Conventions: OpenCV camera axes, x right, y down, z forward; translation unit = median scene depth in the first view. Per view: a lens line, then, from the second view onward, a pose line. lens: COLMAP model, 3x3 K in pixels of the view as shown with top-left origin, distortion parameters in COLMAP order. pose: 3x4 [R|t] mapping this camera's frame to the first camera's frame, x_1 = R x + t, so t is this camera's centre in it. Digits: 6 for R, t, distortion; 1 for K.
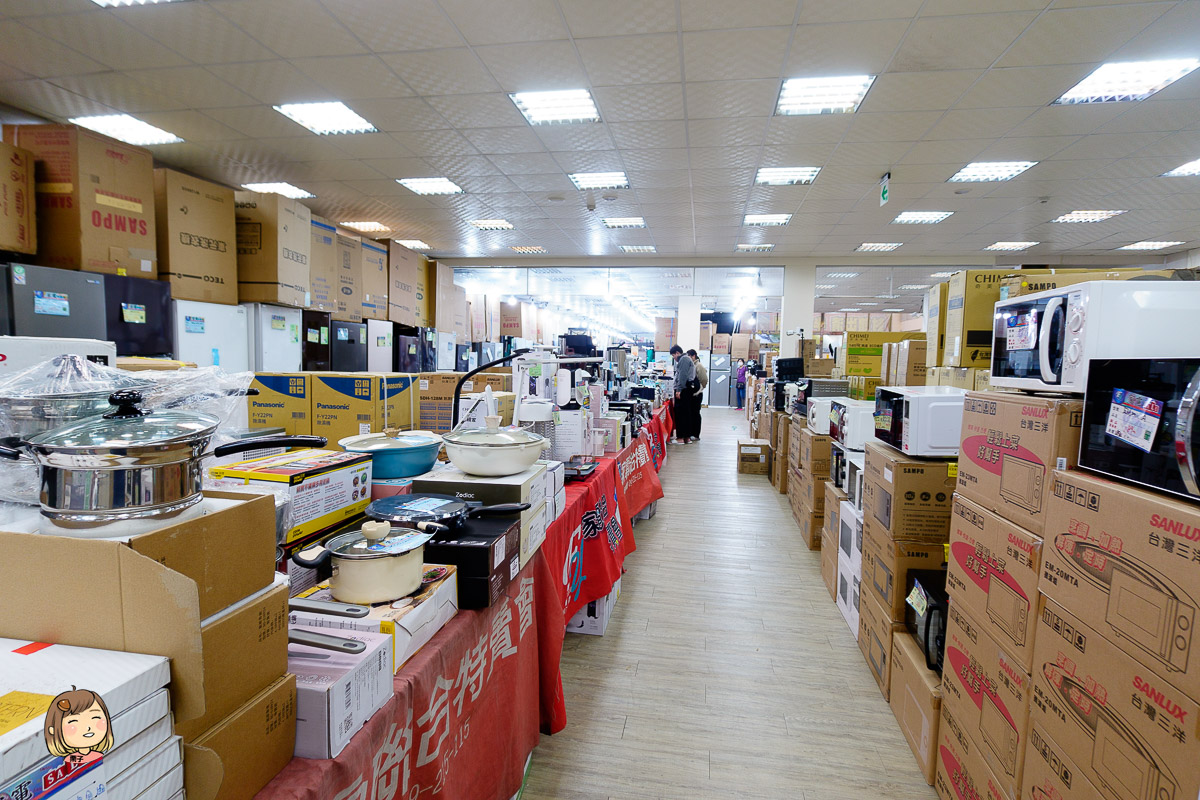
lens RADIAL K [[603.5, 0, 603.2], [0, 603.5, 402.9], [0, 0, 1]] dist [-0.008681, 0.002546]
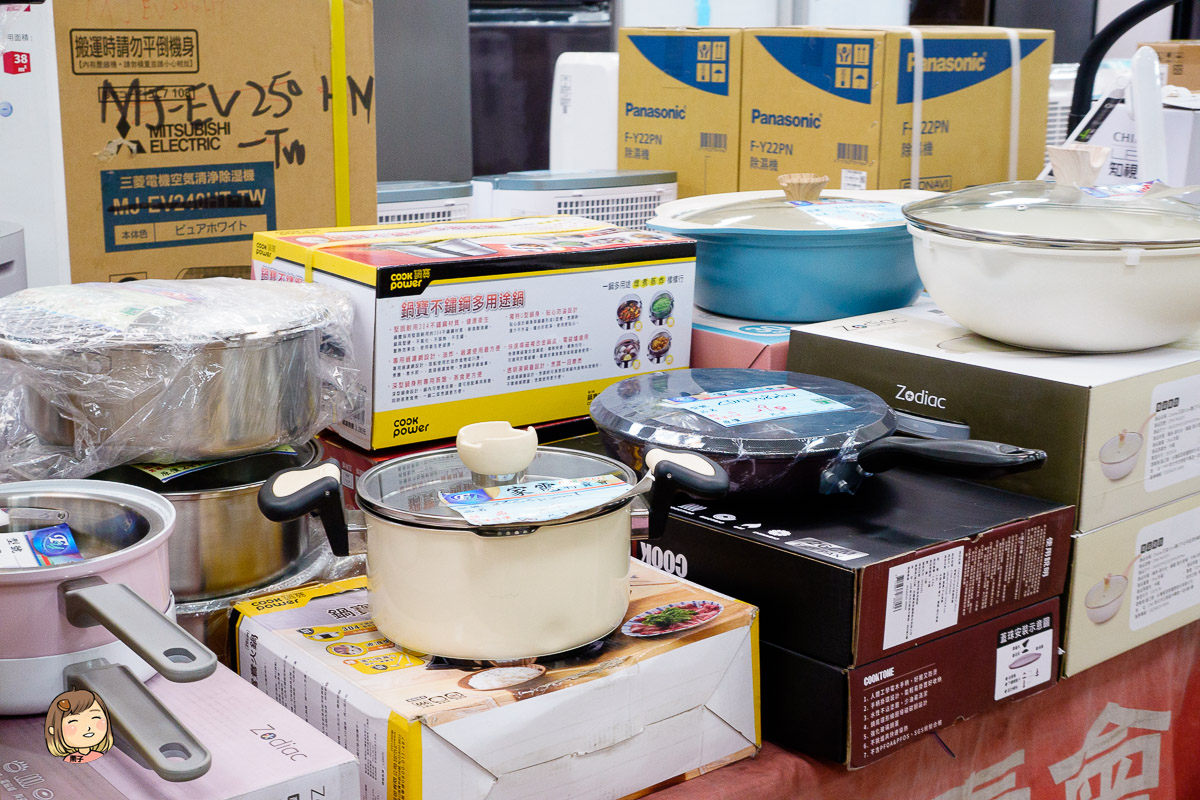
lens RADIAL K [[1642.4, 0, 596.1], [0, 1642.4, 394.0], [0, 0, 1]] dist [-0.015230, 0.000000]
pose [[0.756822, 0.135130, -0.639500, 0.184774], [-0.041784, 0.986397, 0.158981, 0.026594], [0.652284, -0.093599, 0.752173, 0.273274]]
